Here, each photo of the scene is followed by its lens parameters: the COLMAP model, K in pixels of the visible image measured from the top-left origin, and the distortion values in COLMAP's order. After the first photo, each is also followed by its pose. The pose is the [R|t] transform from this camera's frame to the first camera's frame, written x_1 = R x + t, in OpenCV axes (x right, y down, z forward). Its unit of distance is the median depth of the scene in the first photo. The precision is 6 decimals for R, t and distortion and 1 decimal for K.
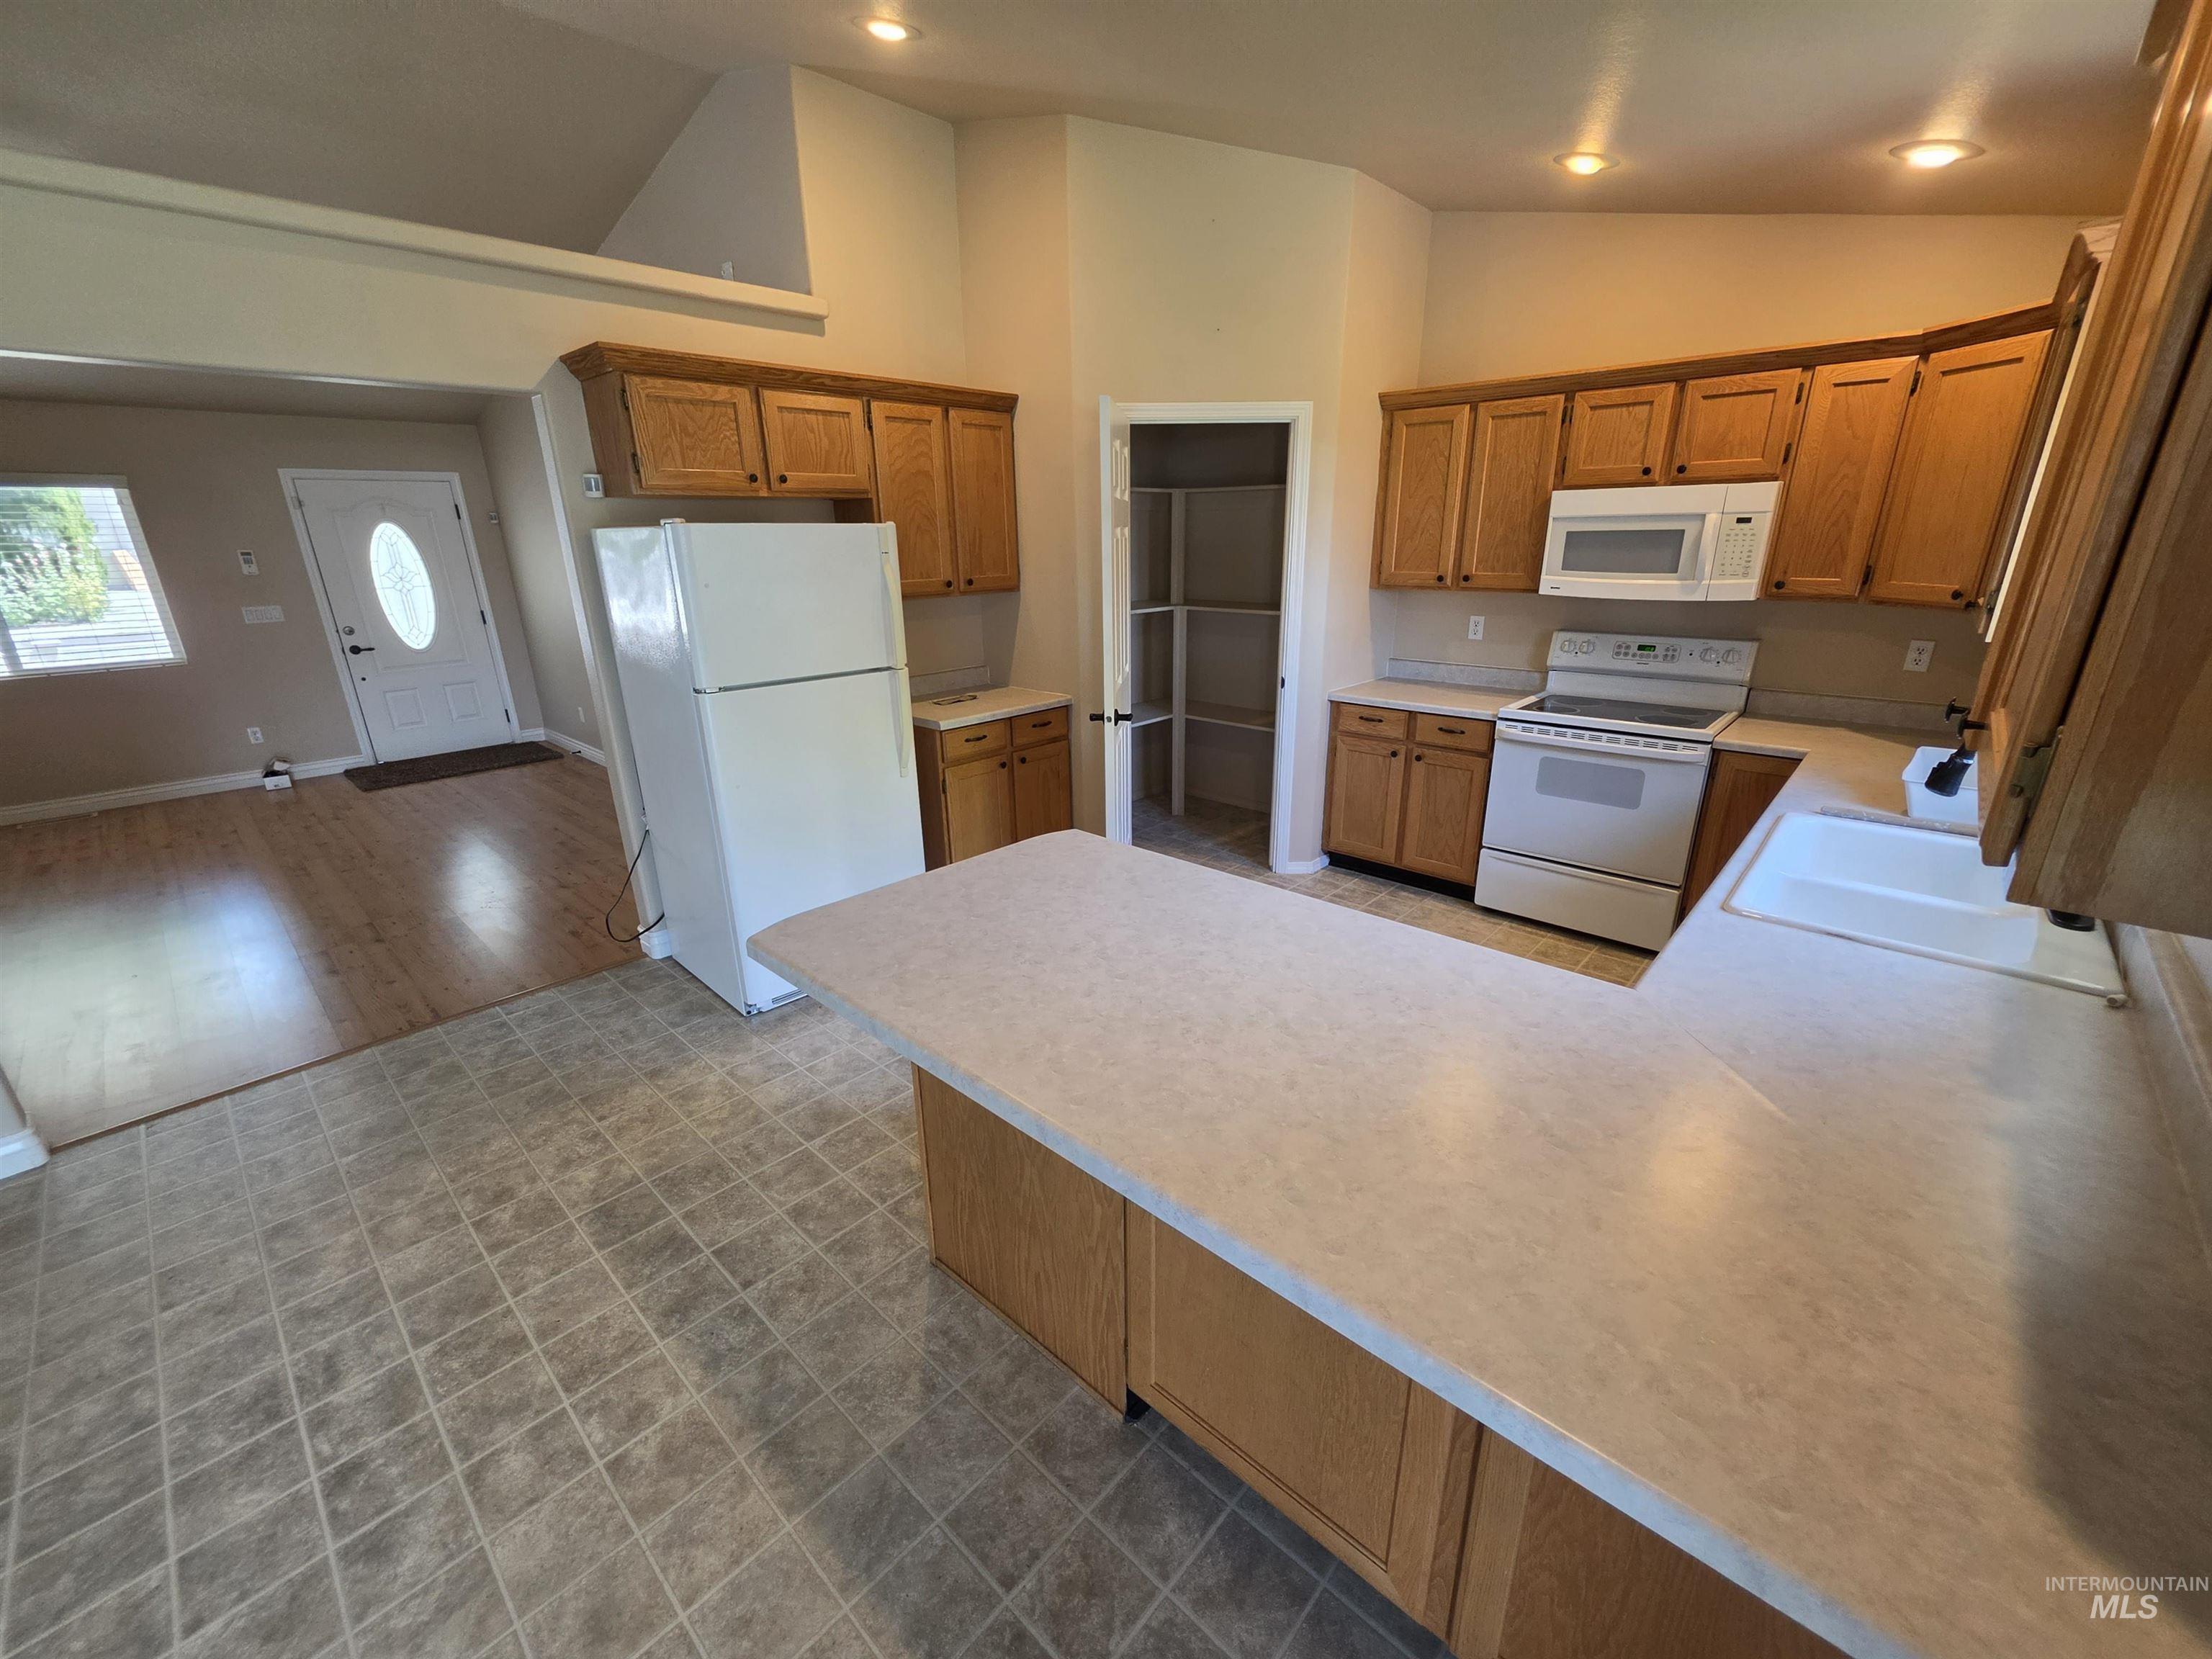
lens RADIAL K [[897.8, 0, 1114.5], [0, 897.8, 842.5], [0, 0, 1]] dist [-0.001568, 0.000295]
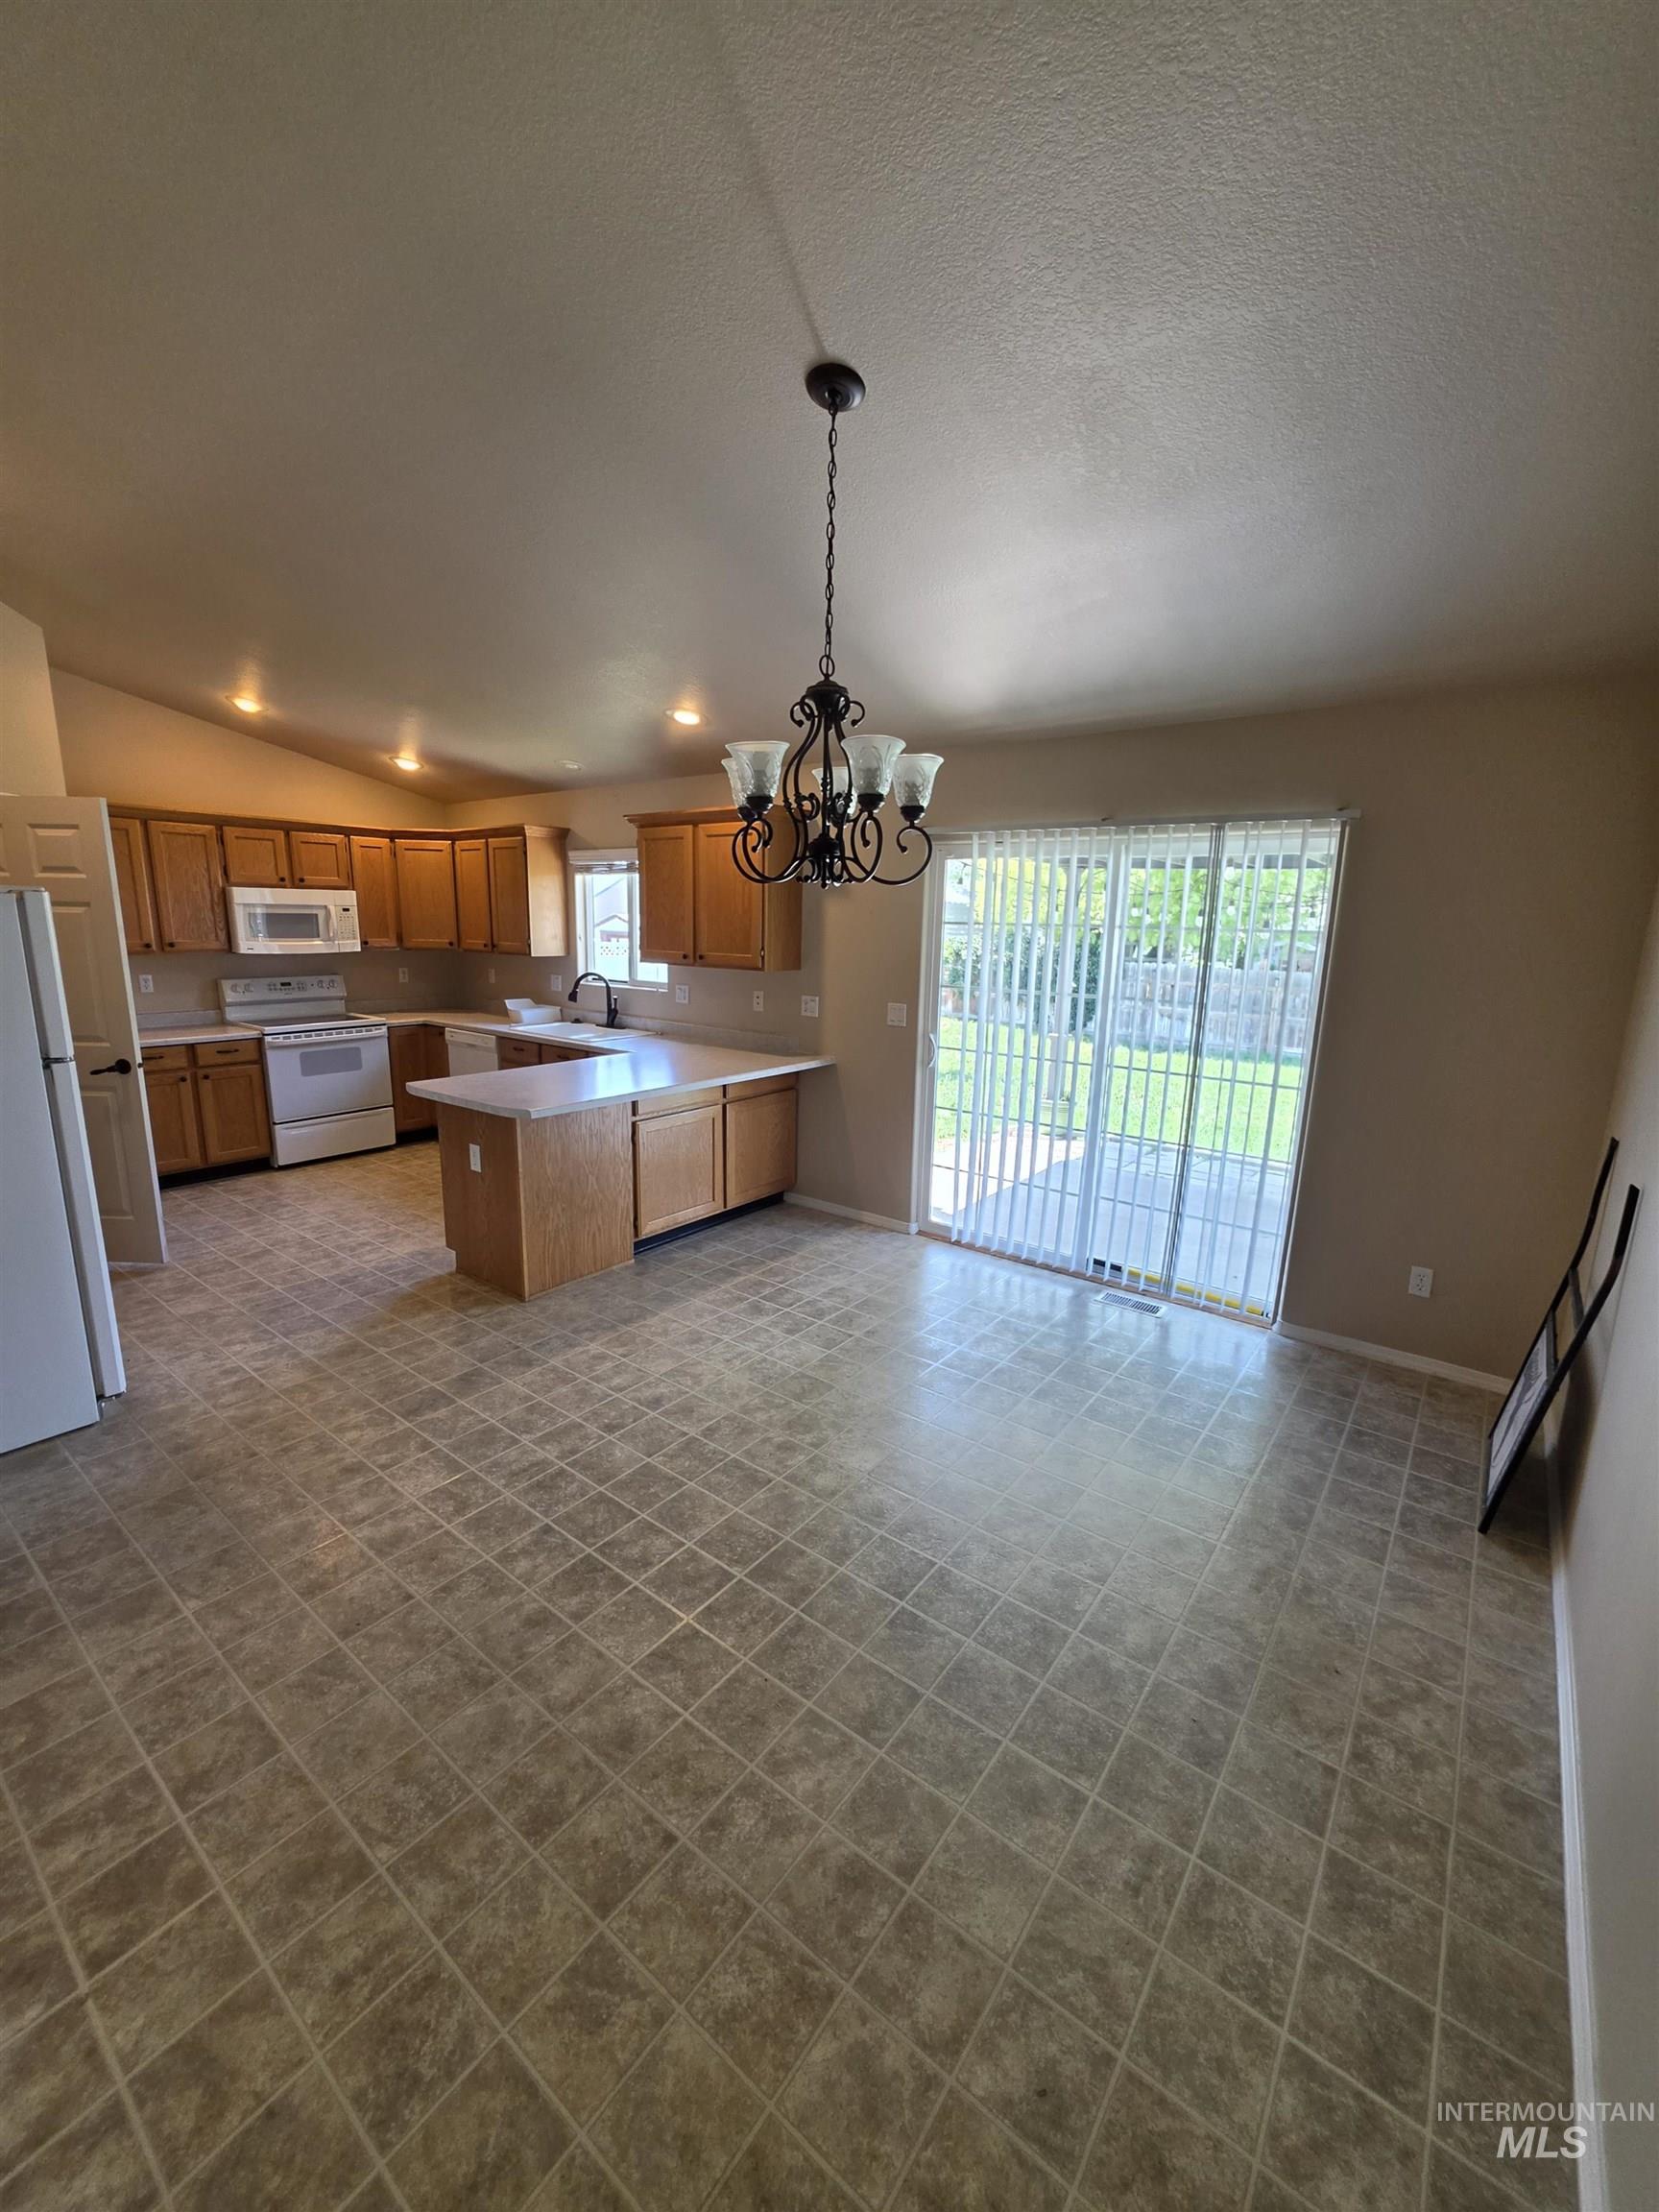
lens RADIAL K [[877.2, 0, 829.5], [0, 877.2, 1106.0], [0, 0, 1]] dist [-0.002938, 0.000006]
pose [[-0.097147, -0.196079, 0.975764, -1.143798], [0.308193, 0.926286, 0.216820, -0.057520], [-0.946351, 0.321787, -0.029556, 0.204550]]
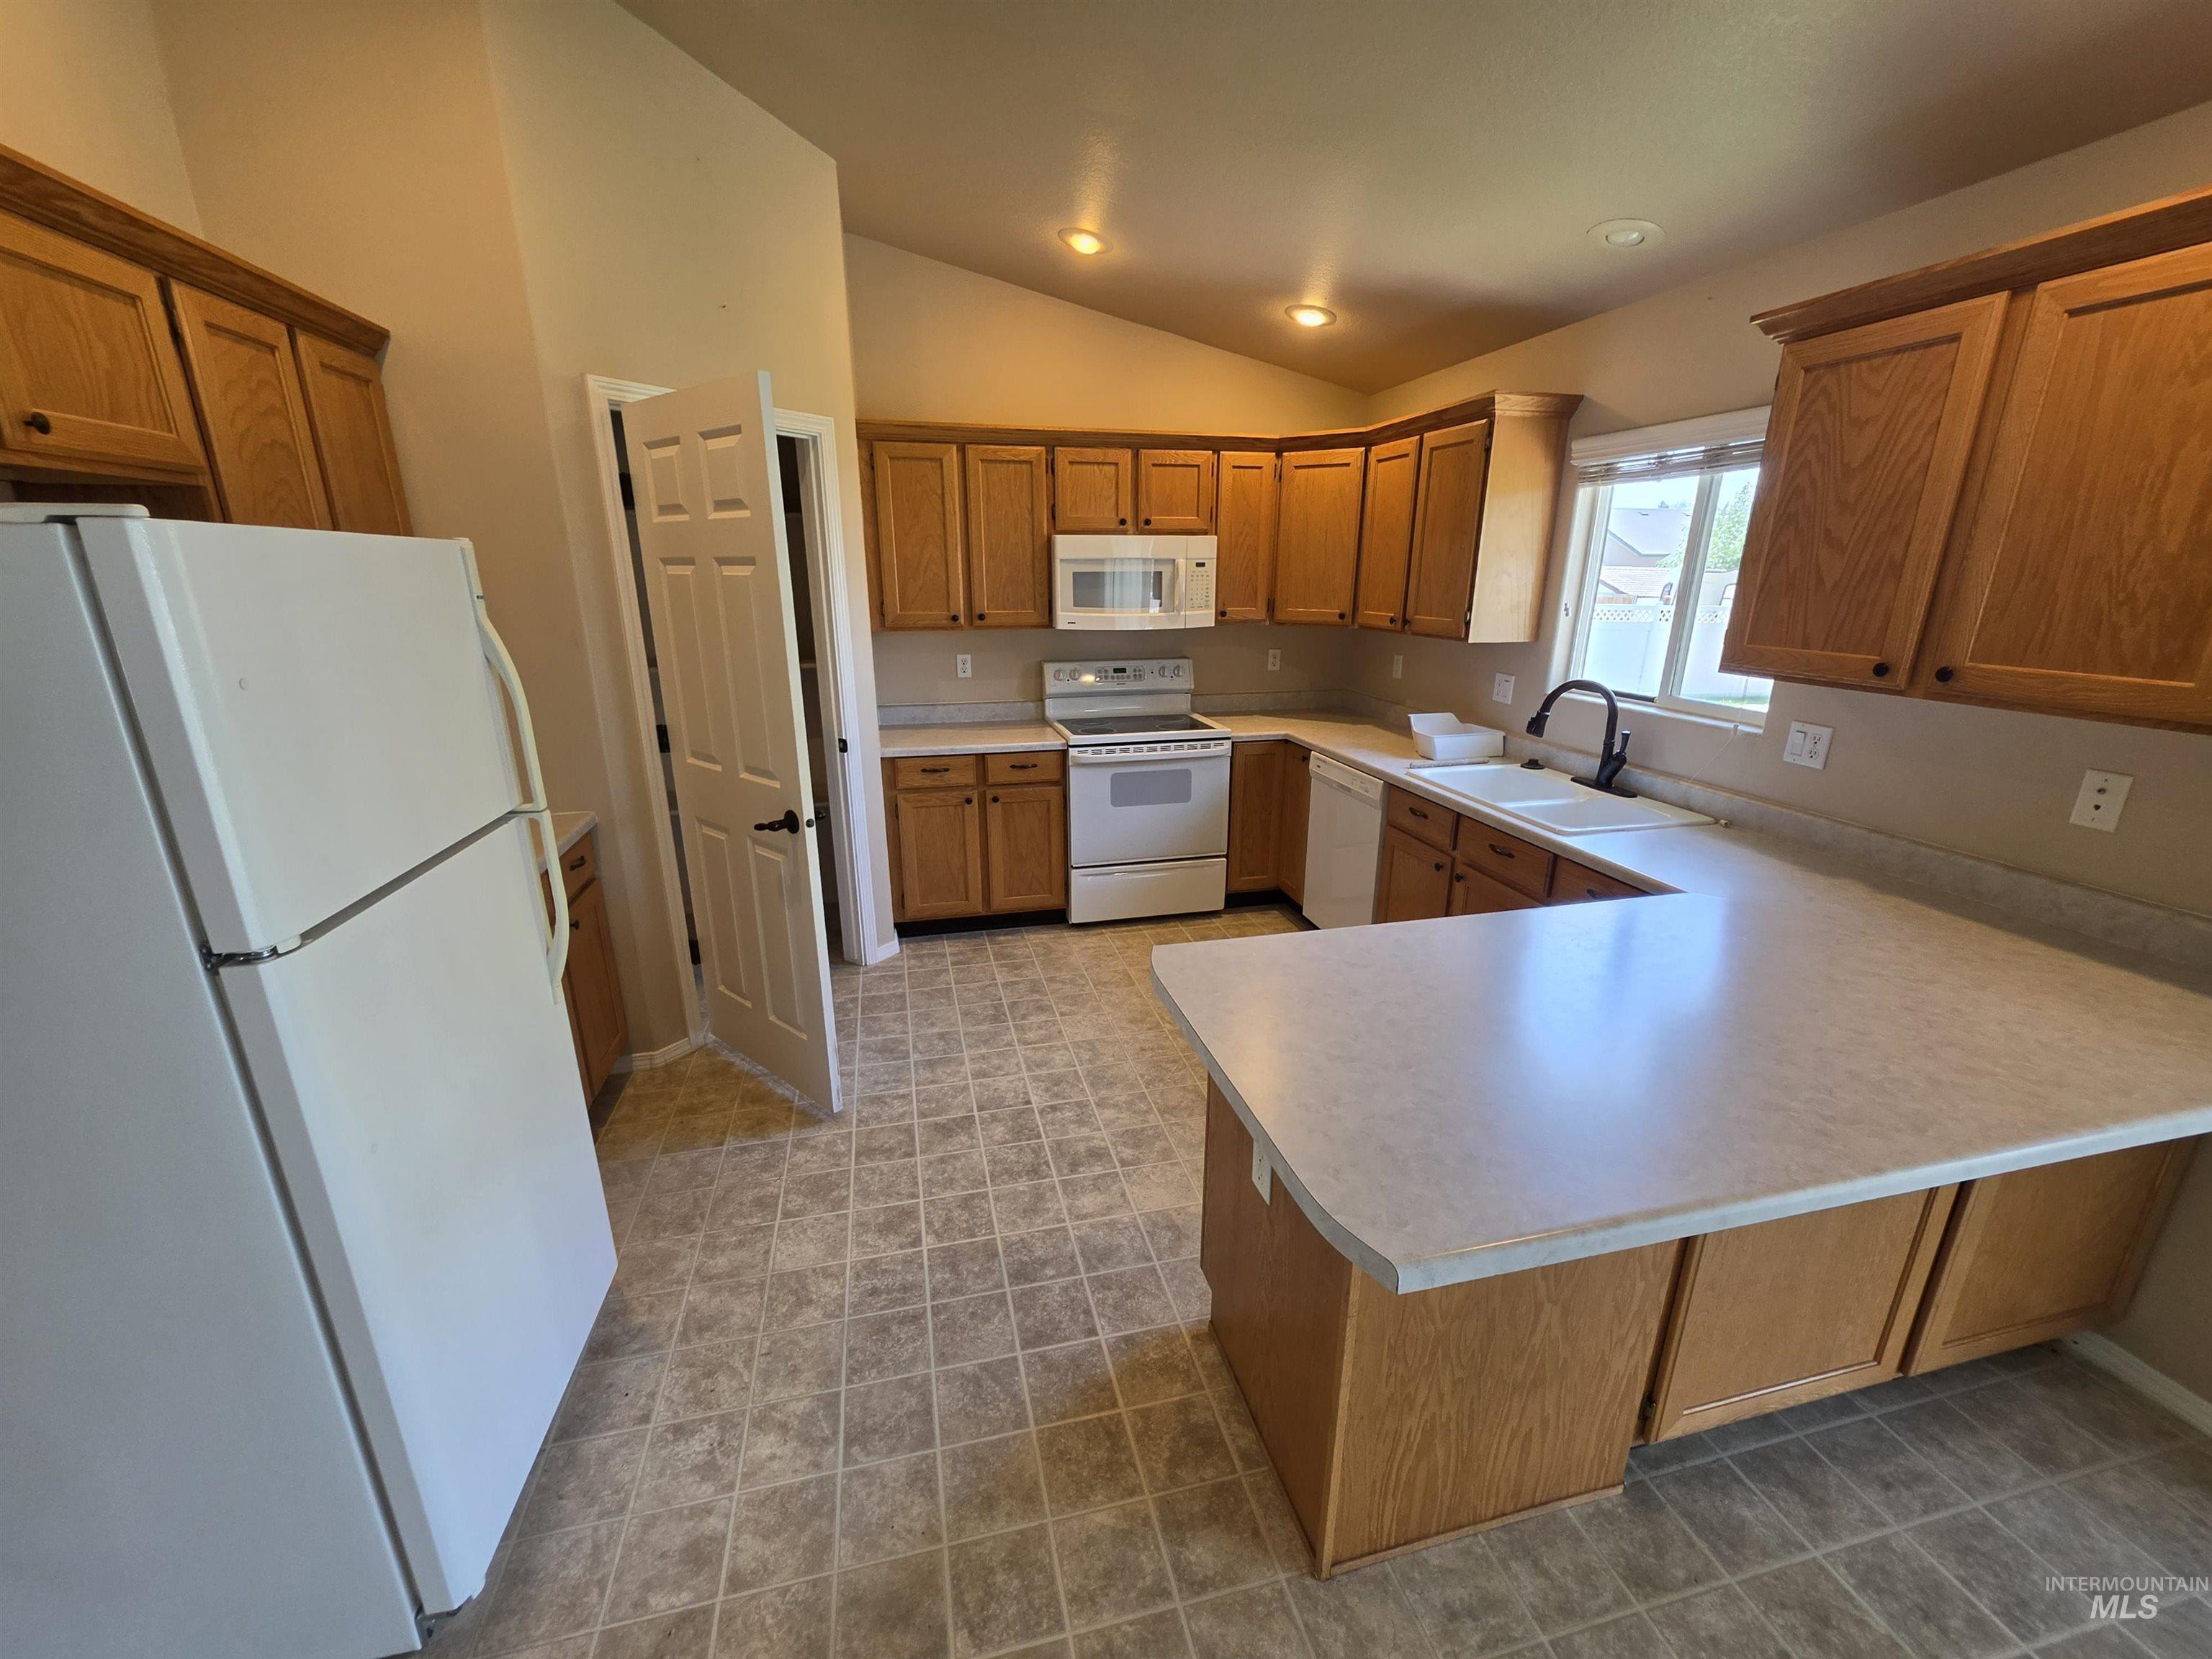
lens RADIAL K [[897.8, 0, 1114.5], [0, 897.8, 842.5], [0, 0, 1]] dist [-0.001568, 0.000295]
pose [[0.549152, -0.230712, 0.803246, -0.433765], [0.265739, 0.959461, 0.093904, -0.119349], [-0.792348, 0.161887, 0.588199, 0.369409]]
